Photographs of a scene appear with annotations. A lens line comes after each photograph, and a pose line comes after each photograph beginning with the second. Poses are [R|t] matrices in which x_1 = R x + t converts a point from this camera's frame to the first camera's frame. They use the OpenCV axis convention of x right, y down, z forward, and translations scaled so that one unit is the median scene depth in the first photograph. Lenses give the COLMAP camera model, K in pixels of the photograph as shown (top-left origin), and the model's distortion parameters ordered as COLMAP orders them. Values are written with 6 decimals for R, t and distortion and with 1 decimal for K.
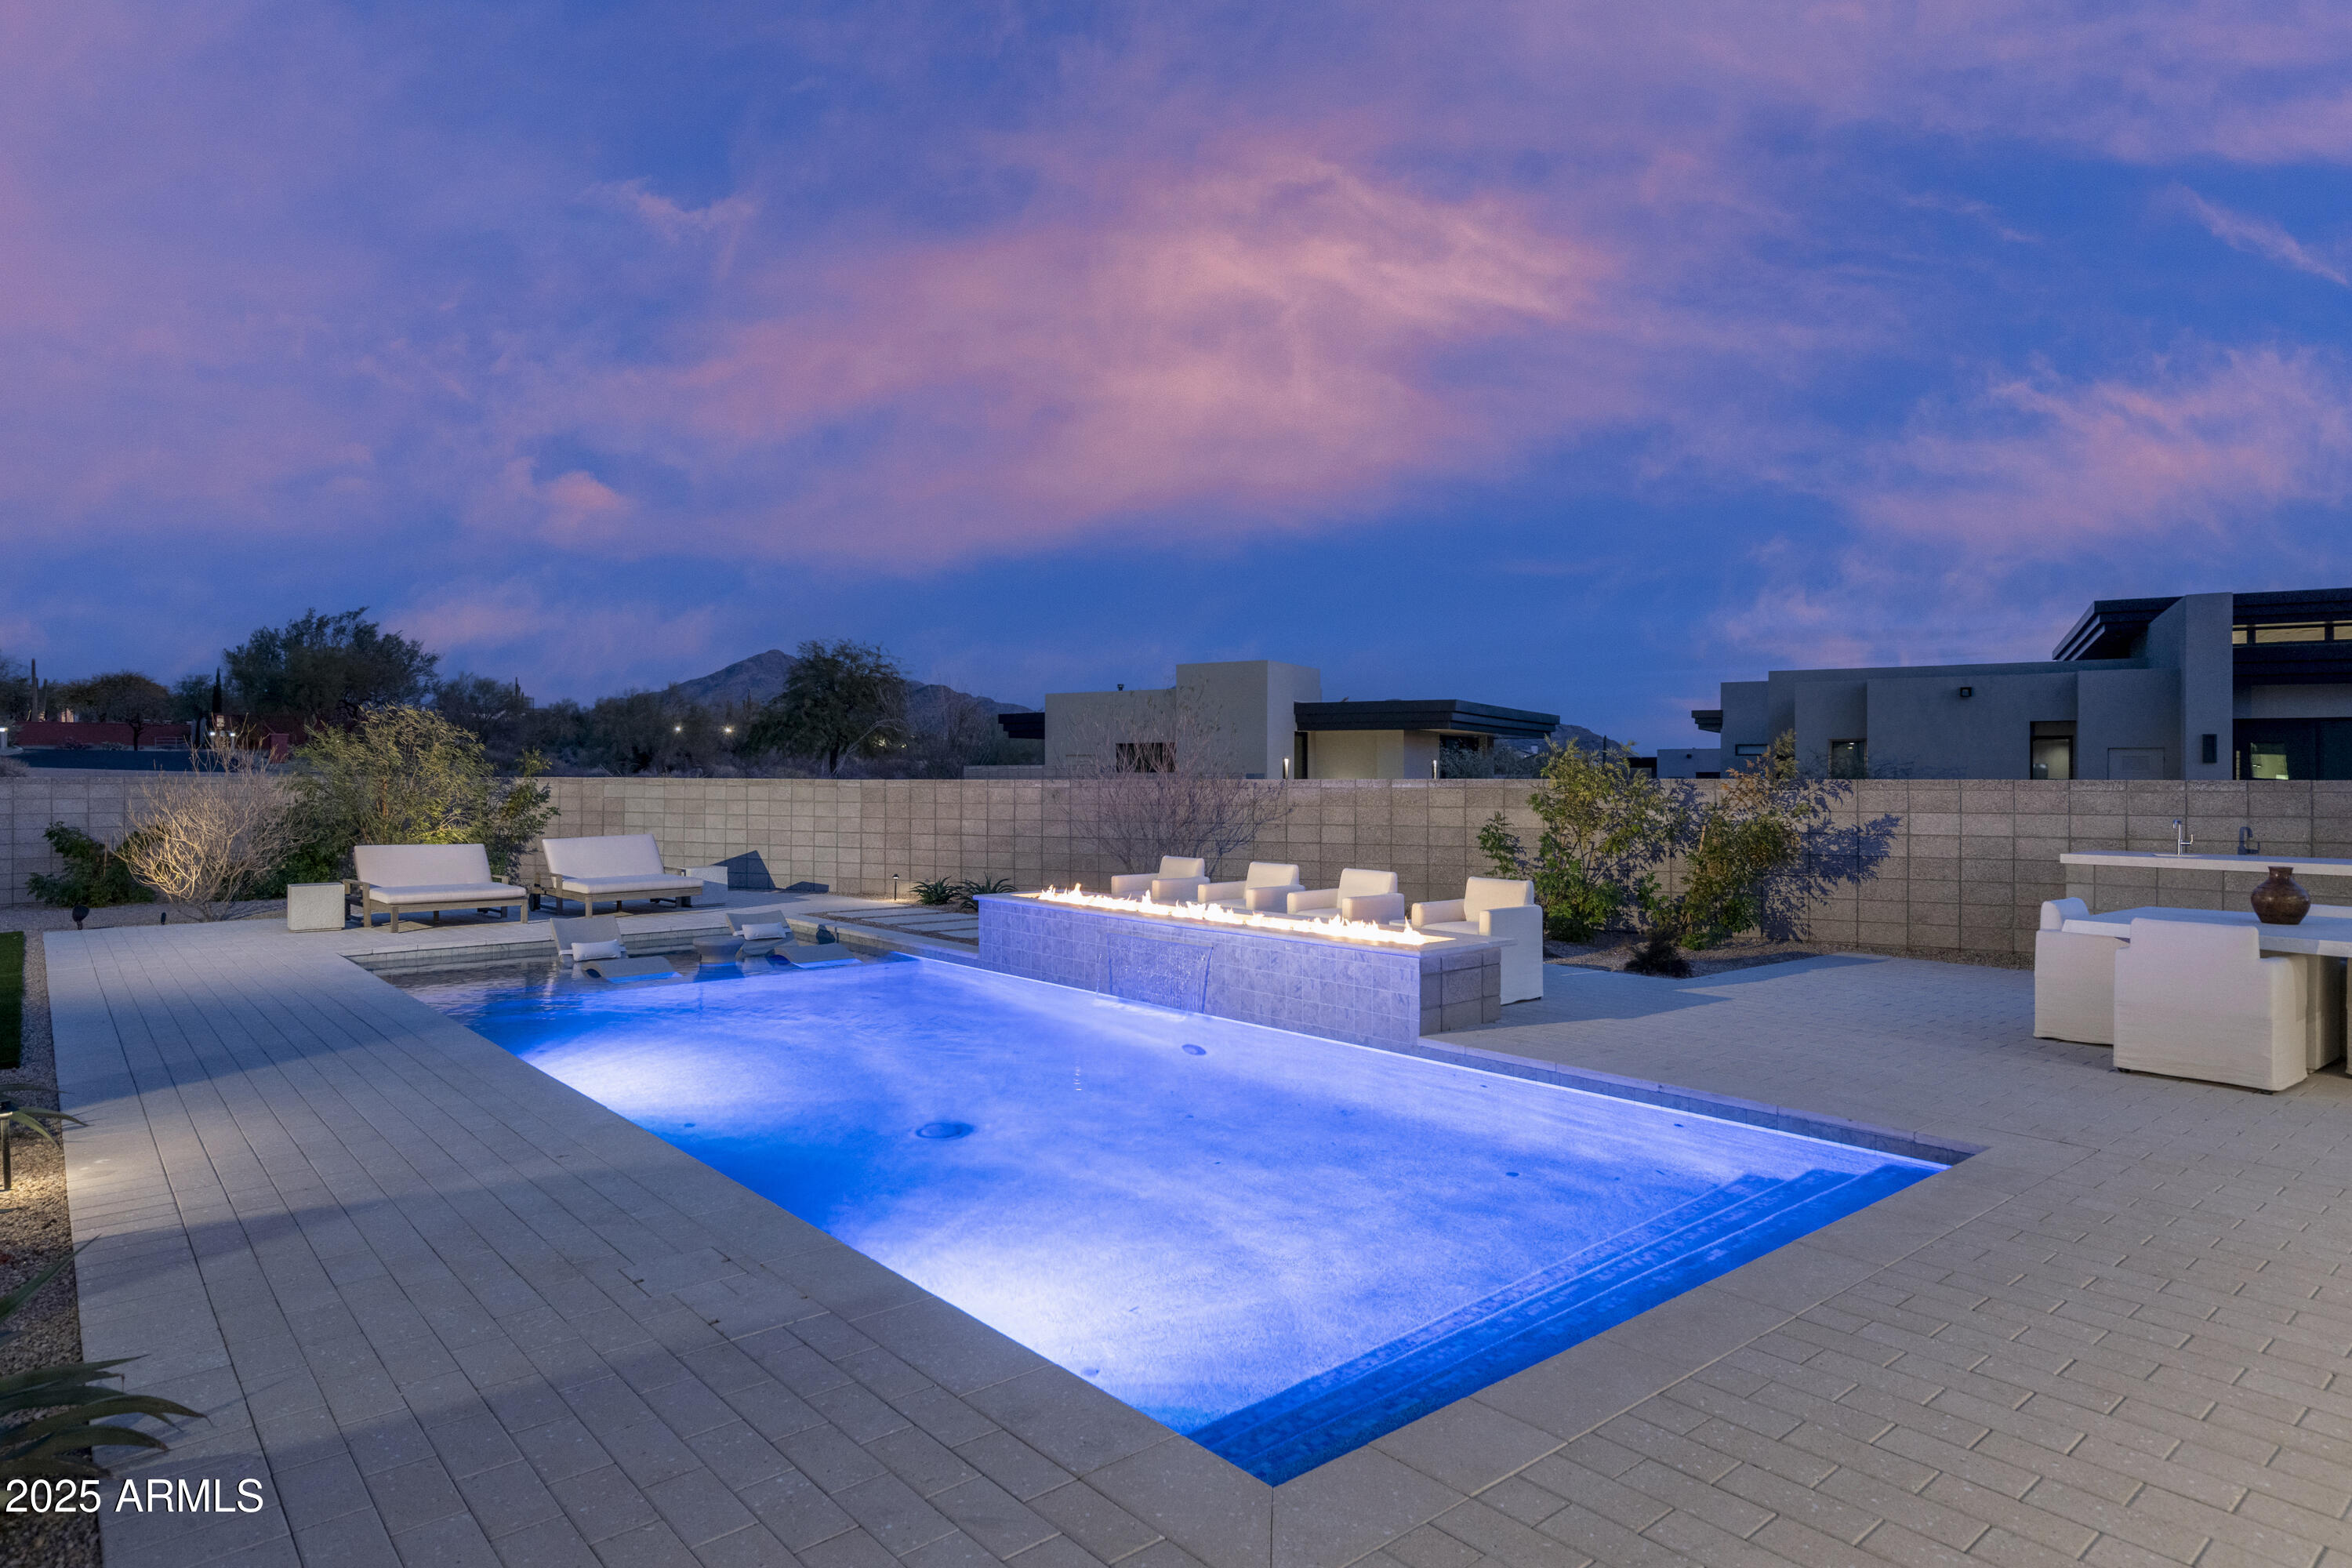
lens RADIAL K [[1347.7, 0, 1174.2], [0, 1347.7, 782.5], [0, 0, 1]] dist [0.005683, 0.001248]
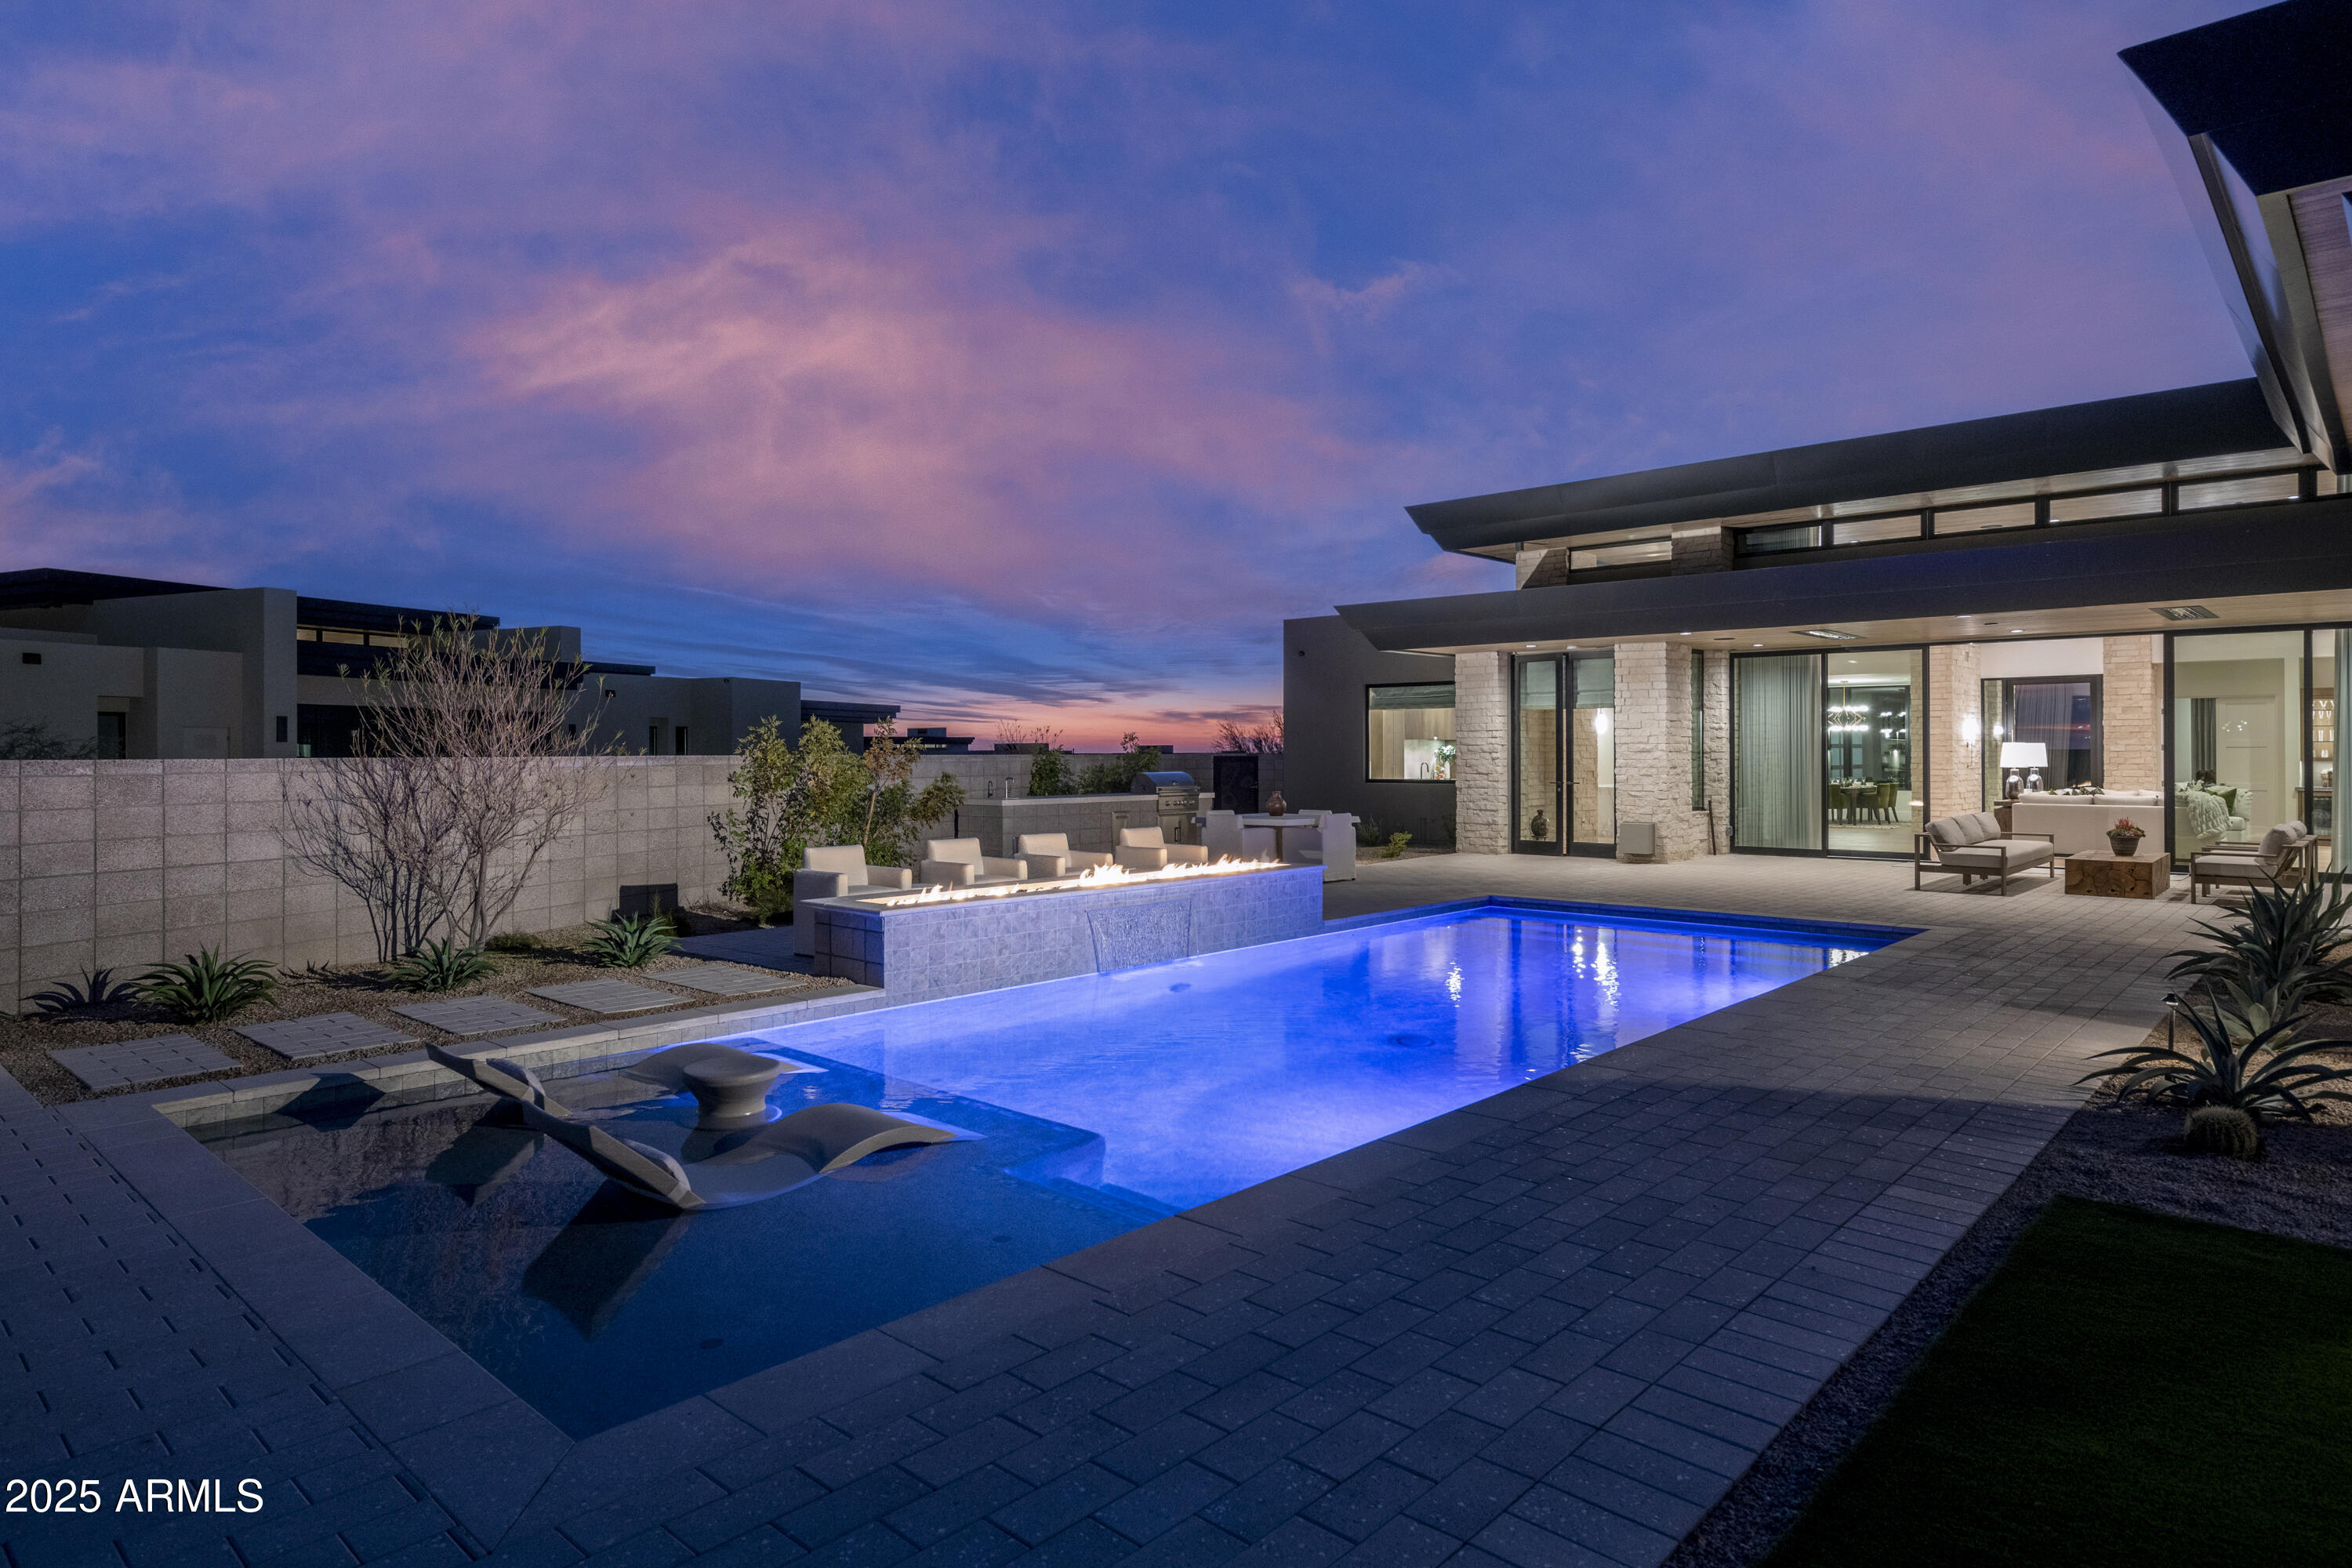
lens RADIAL K [[1347.7, 0, 1047.6], [0, 1347.7, 750.0], [0, 0, 1]] dist [0.005683, 0.001248]
pose [[-0.068507, 0.001657, 0.997649, -0.956138], [0.006492, 0.999978, -0.001215, -0.005613], [-0.997630, 0.006393, -0.068516, 1.011116]]
